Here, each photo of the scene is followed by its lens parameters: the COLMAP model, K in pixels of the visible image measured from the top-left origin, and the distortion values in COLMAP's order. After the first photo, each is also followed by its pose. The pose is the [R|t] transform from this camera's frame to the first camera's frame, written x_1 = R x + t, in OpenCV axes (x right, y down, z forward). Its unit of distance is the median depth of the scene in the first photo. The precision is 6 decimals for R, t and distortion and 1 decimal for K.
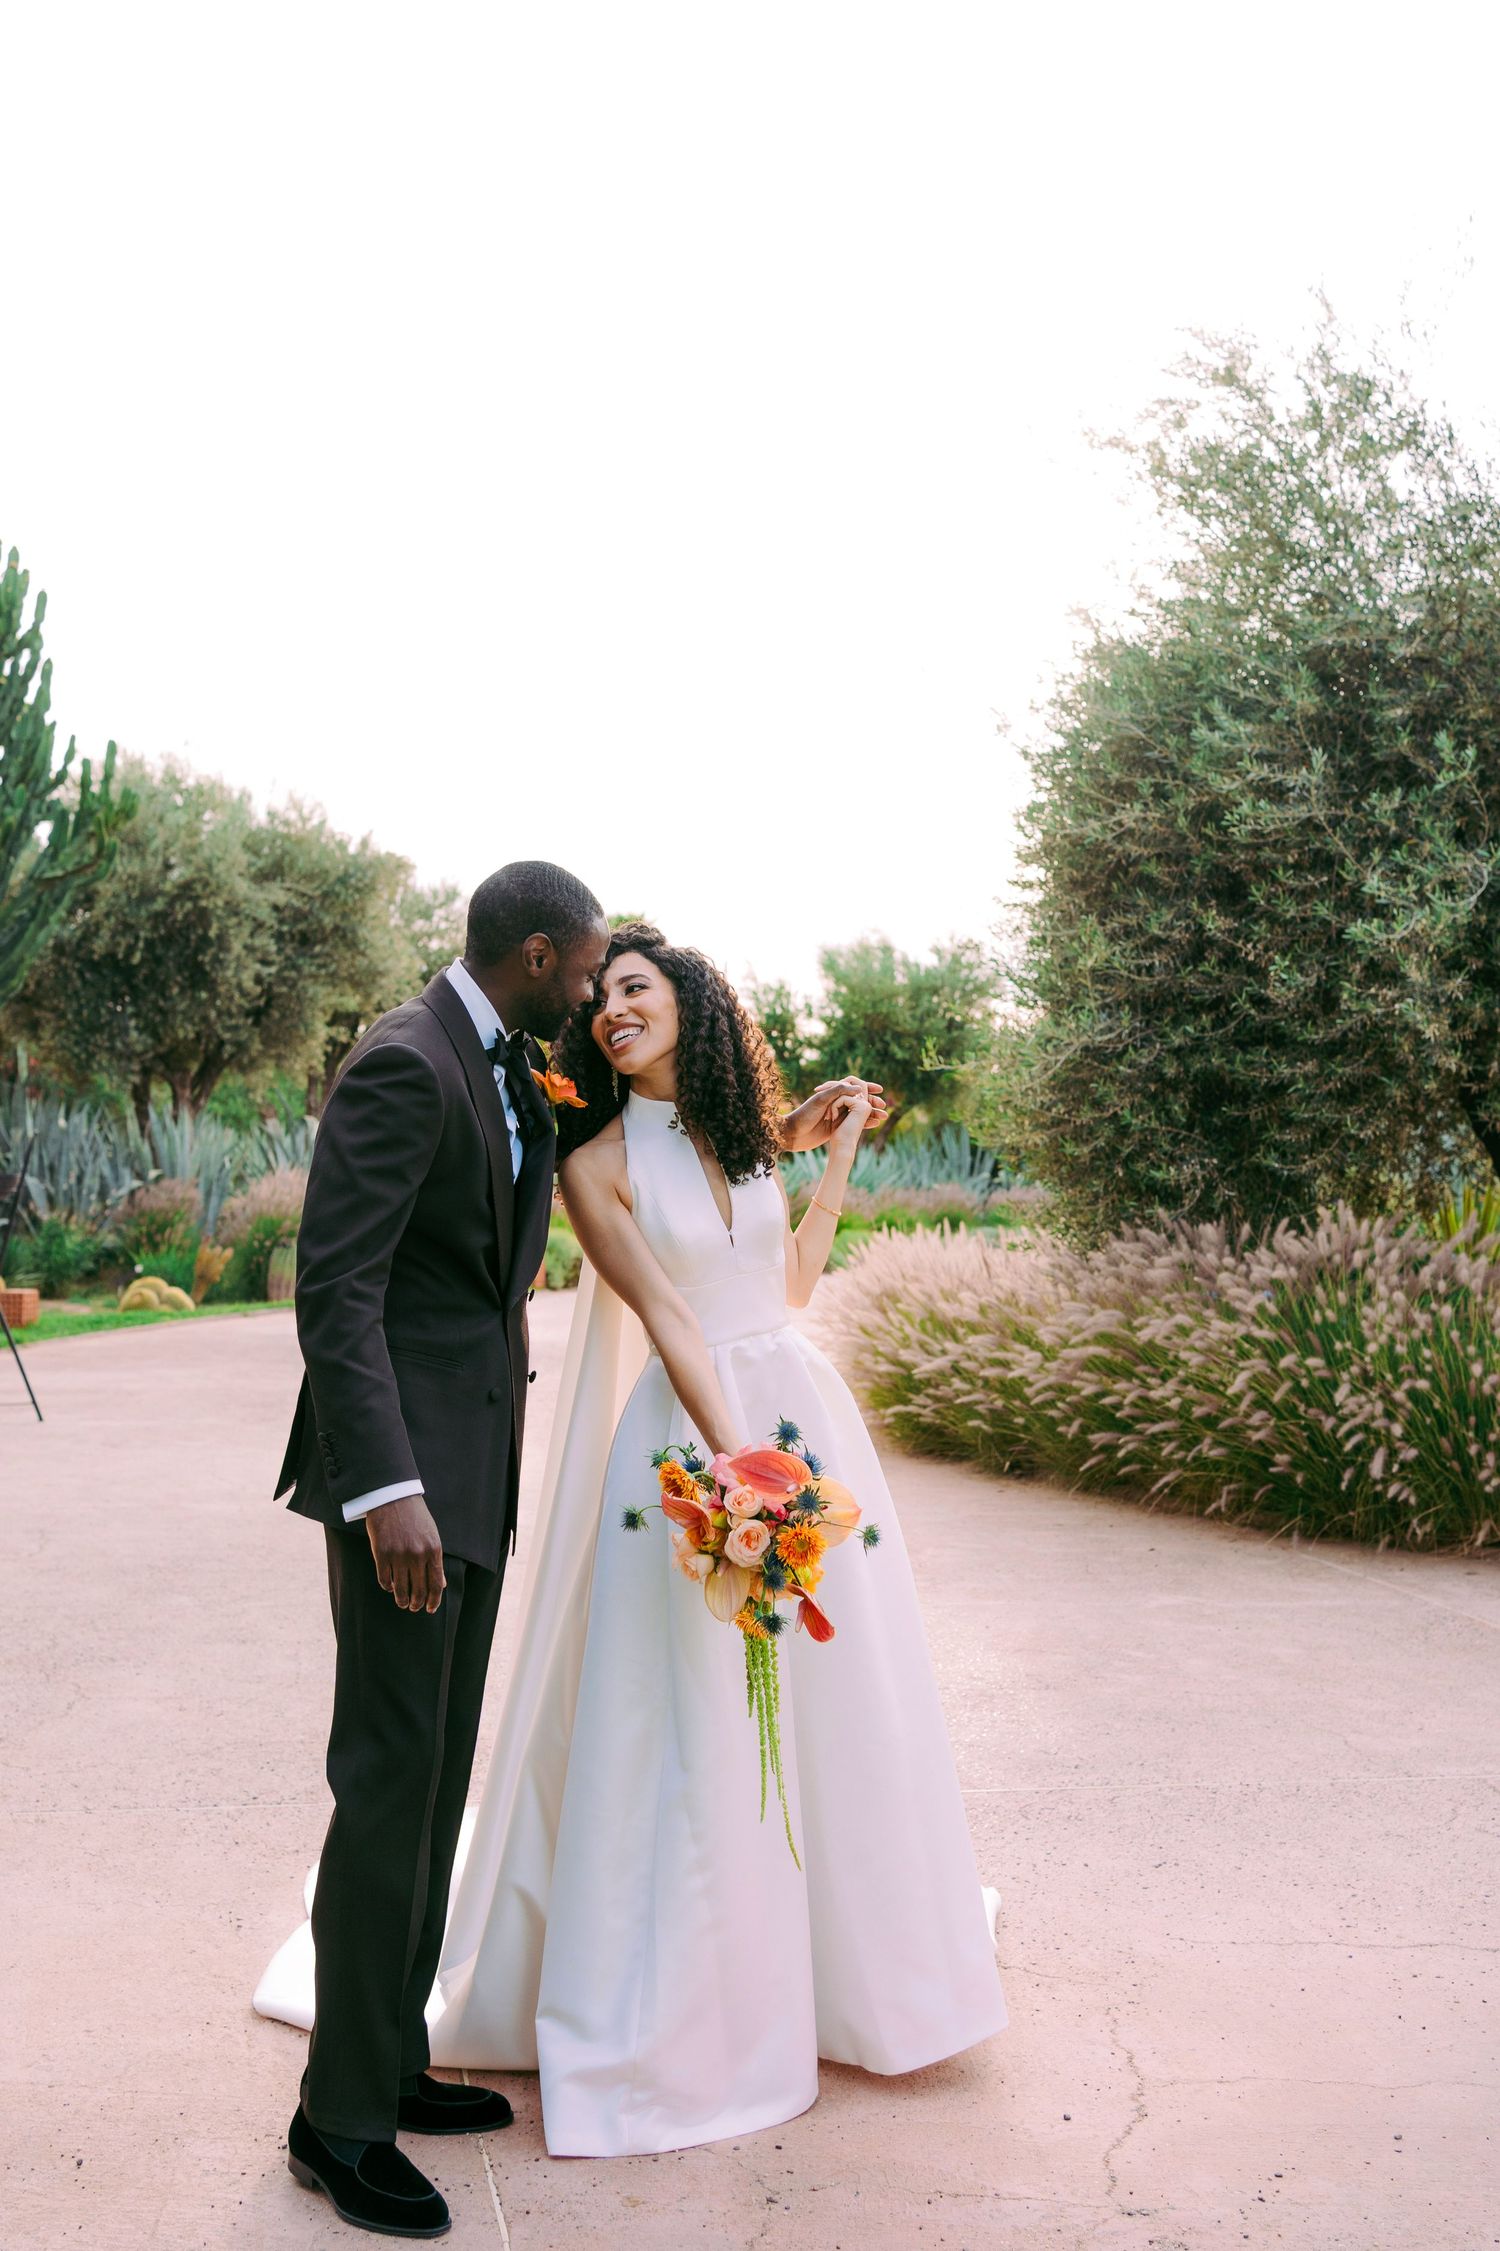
lens RADIAL K [[2365.7, 0, 750.0], [0, 2365.7, 1125.5], [0, 0, 1]] dist [-0.016402, -0.014979]
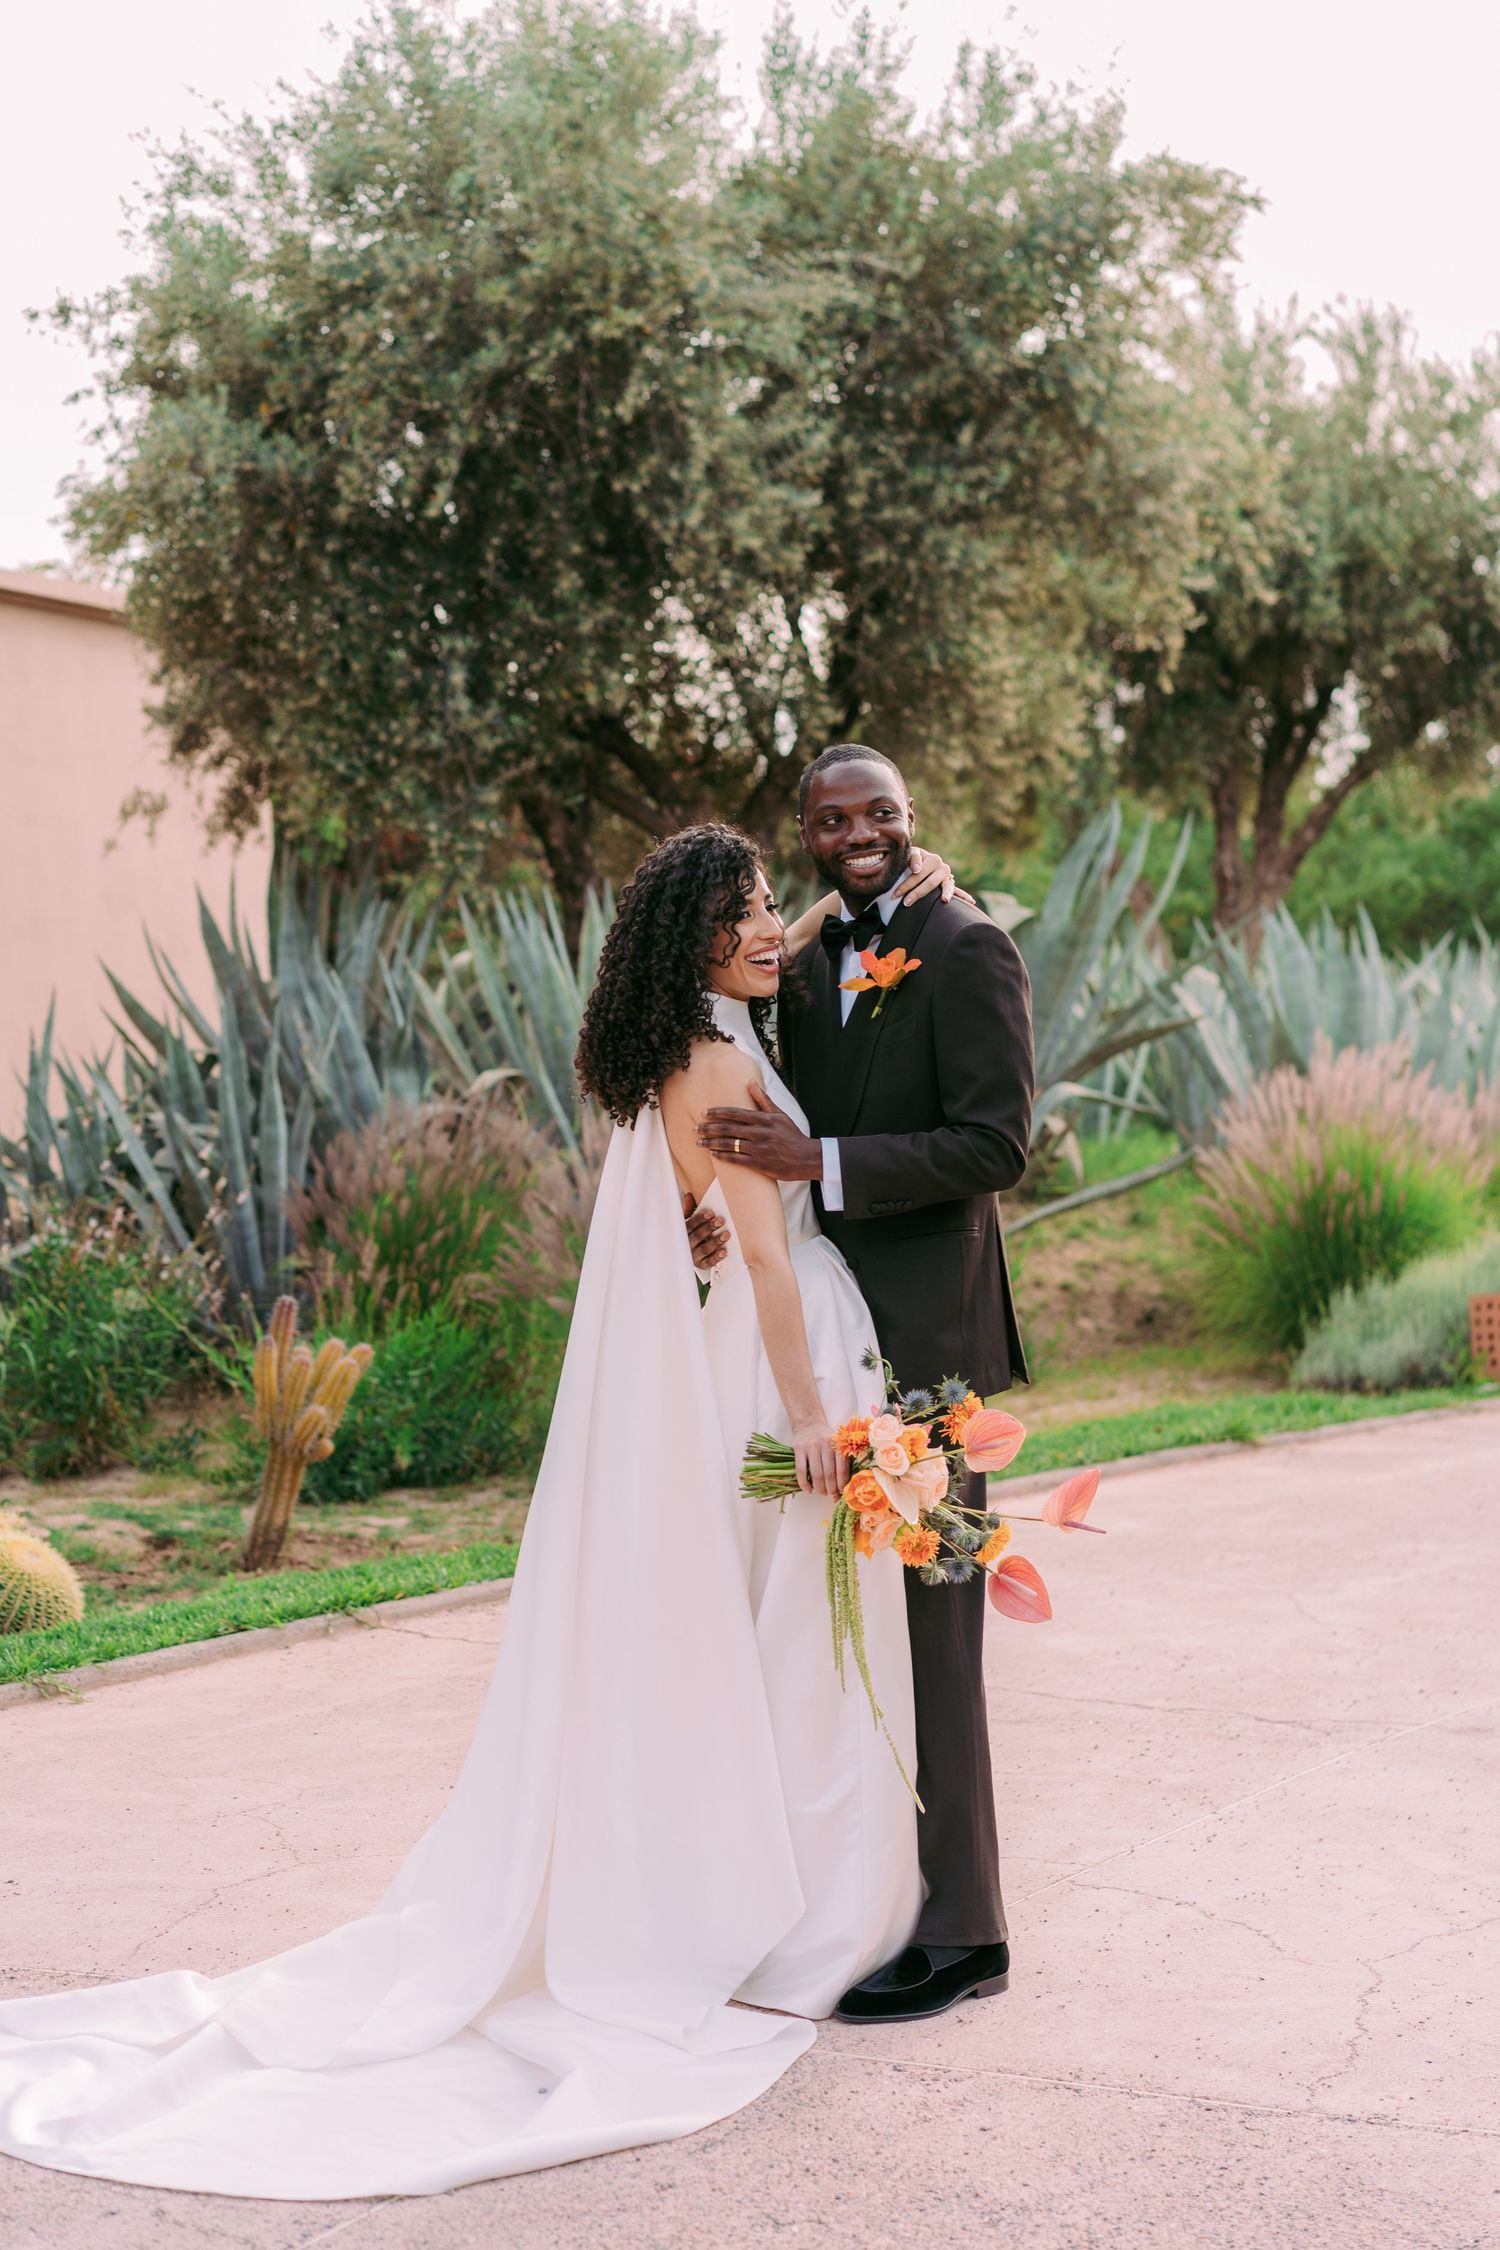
lens RADIAL K [[3513.2, 0, 757.3], [0, 3513.2, 1189.2], [0, 0, 1]] dist [0.024762, -0.166097]
pose [[0.909980, -0.044588, -0.412248, 0.009384], [0.074877, 0.995528, 0.057606, 0.008791], [0.407835, -0.083288, 0.909249, 0.497444]]
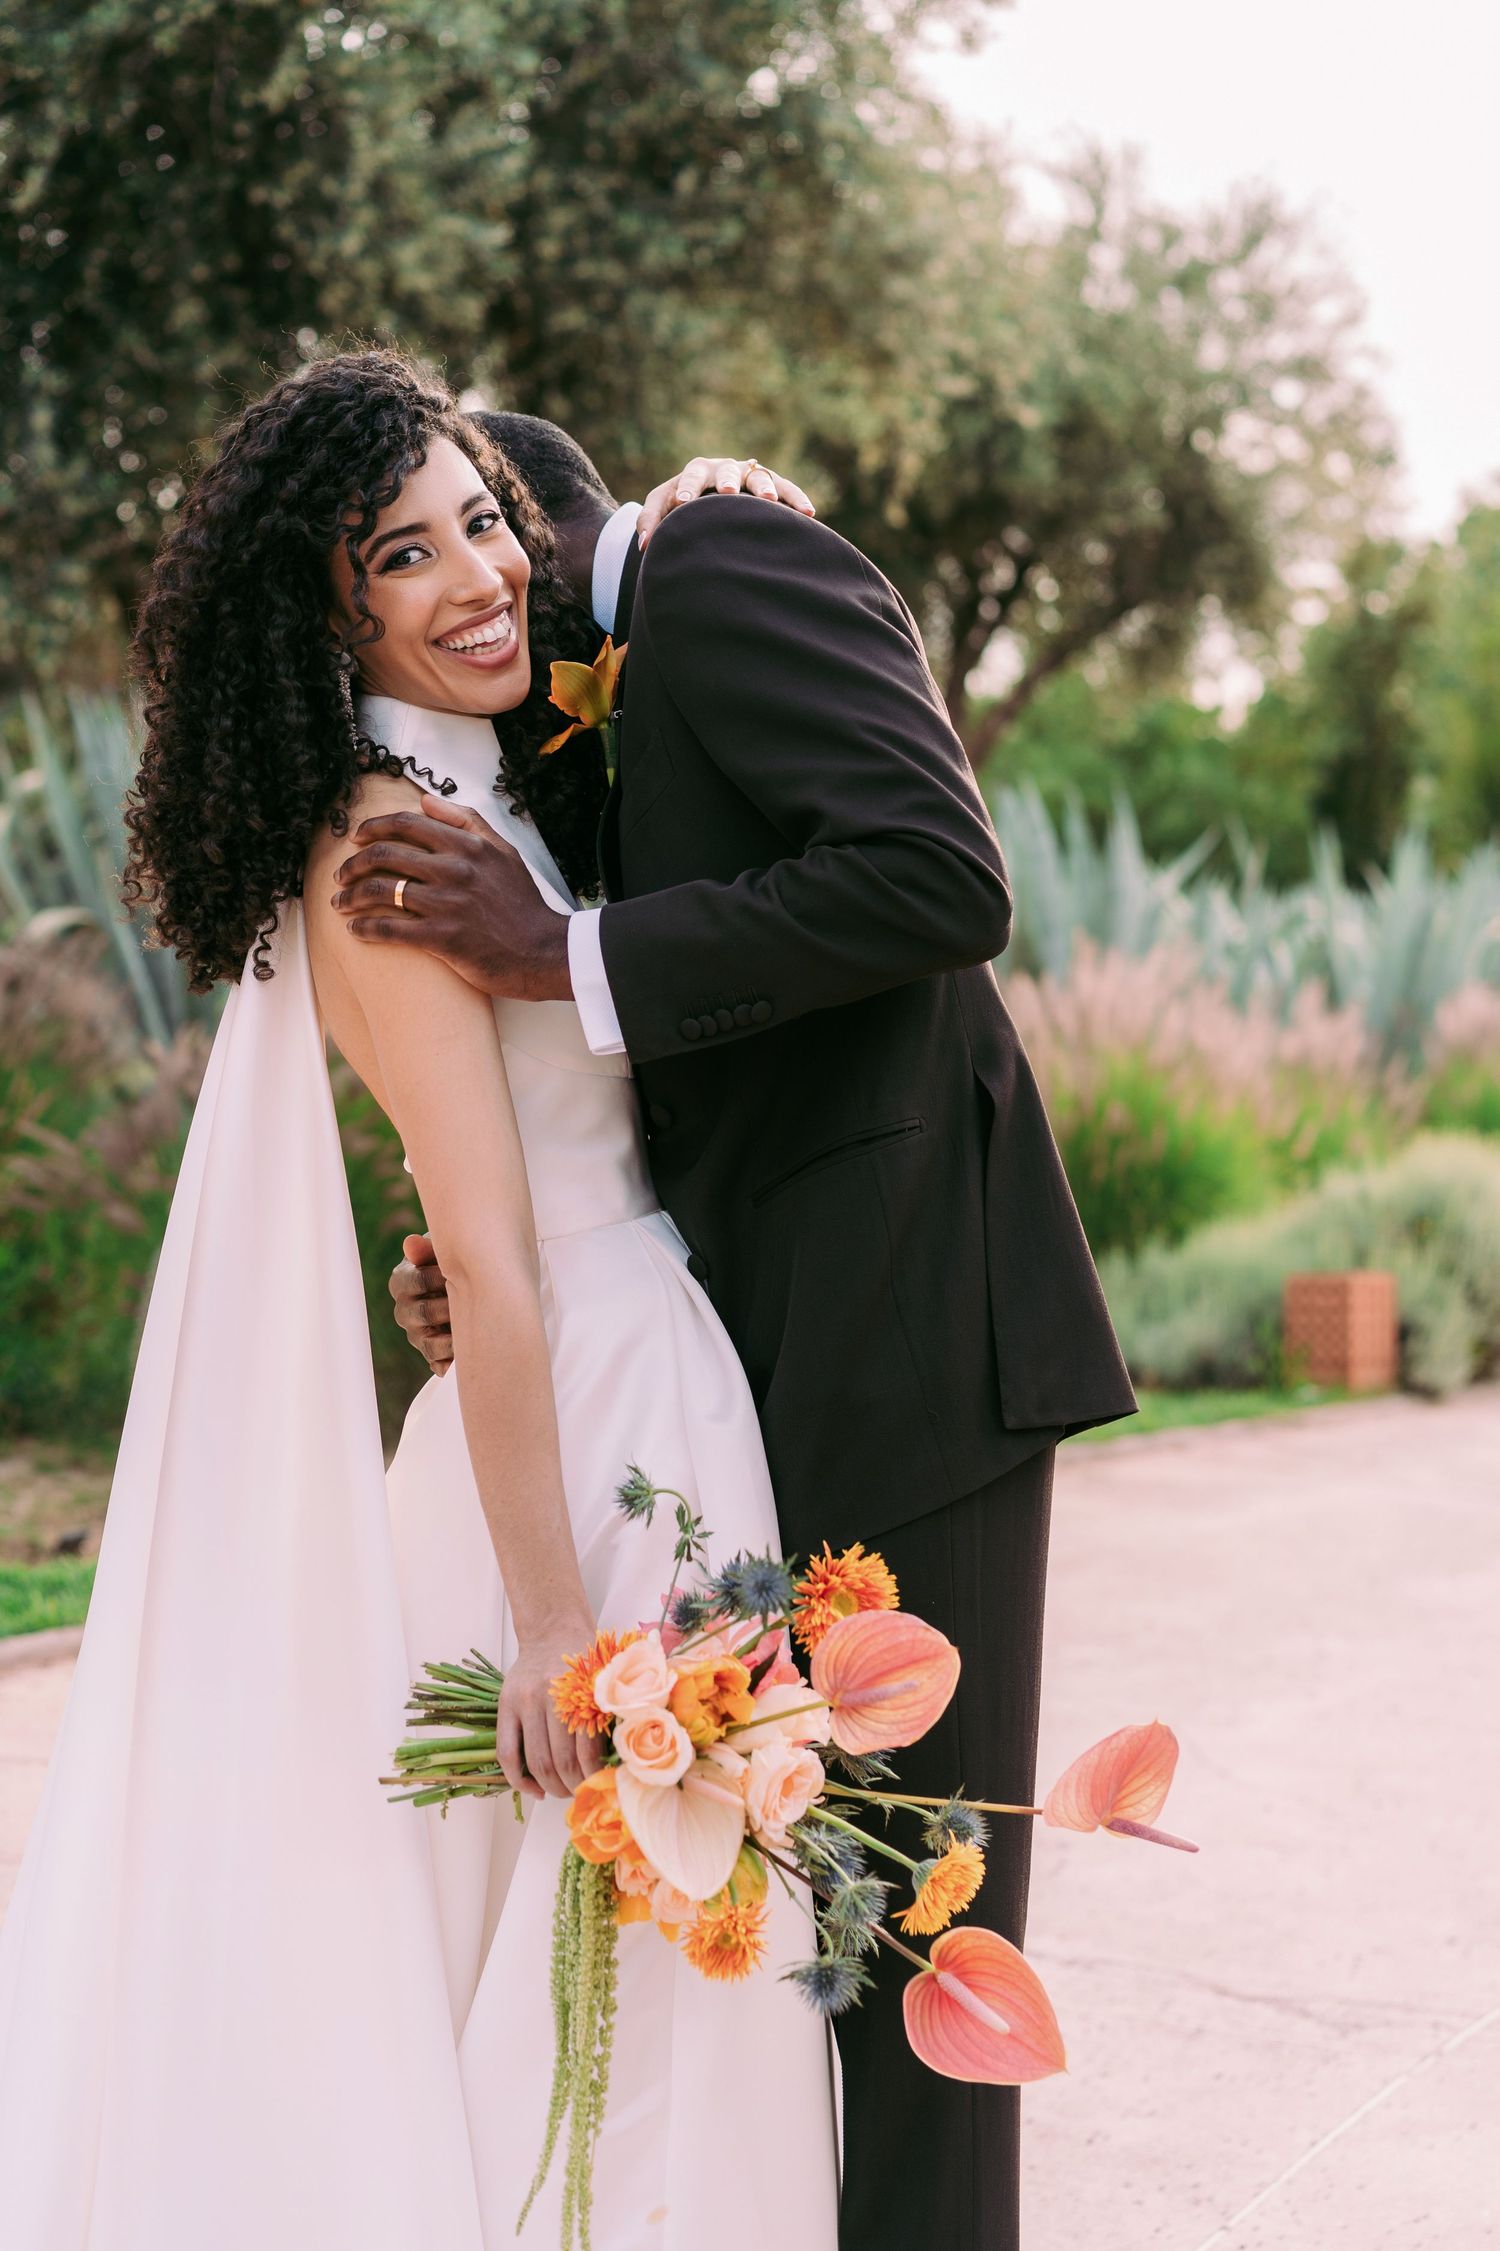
lens RADIAL K [[3514.8, 0, 757.3], [0, 3514.8, 1189.7], [0, 0, 1]] dist [0.024762, -0.166097]
pose [[0.953948, 0.022878, -0.299098, -0.037656], [0.004758, 0.995808, 0.091346, 0.013479], [0.299934, -0.088562, 0.949840, 0.586377]]
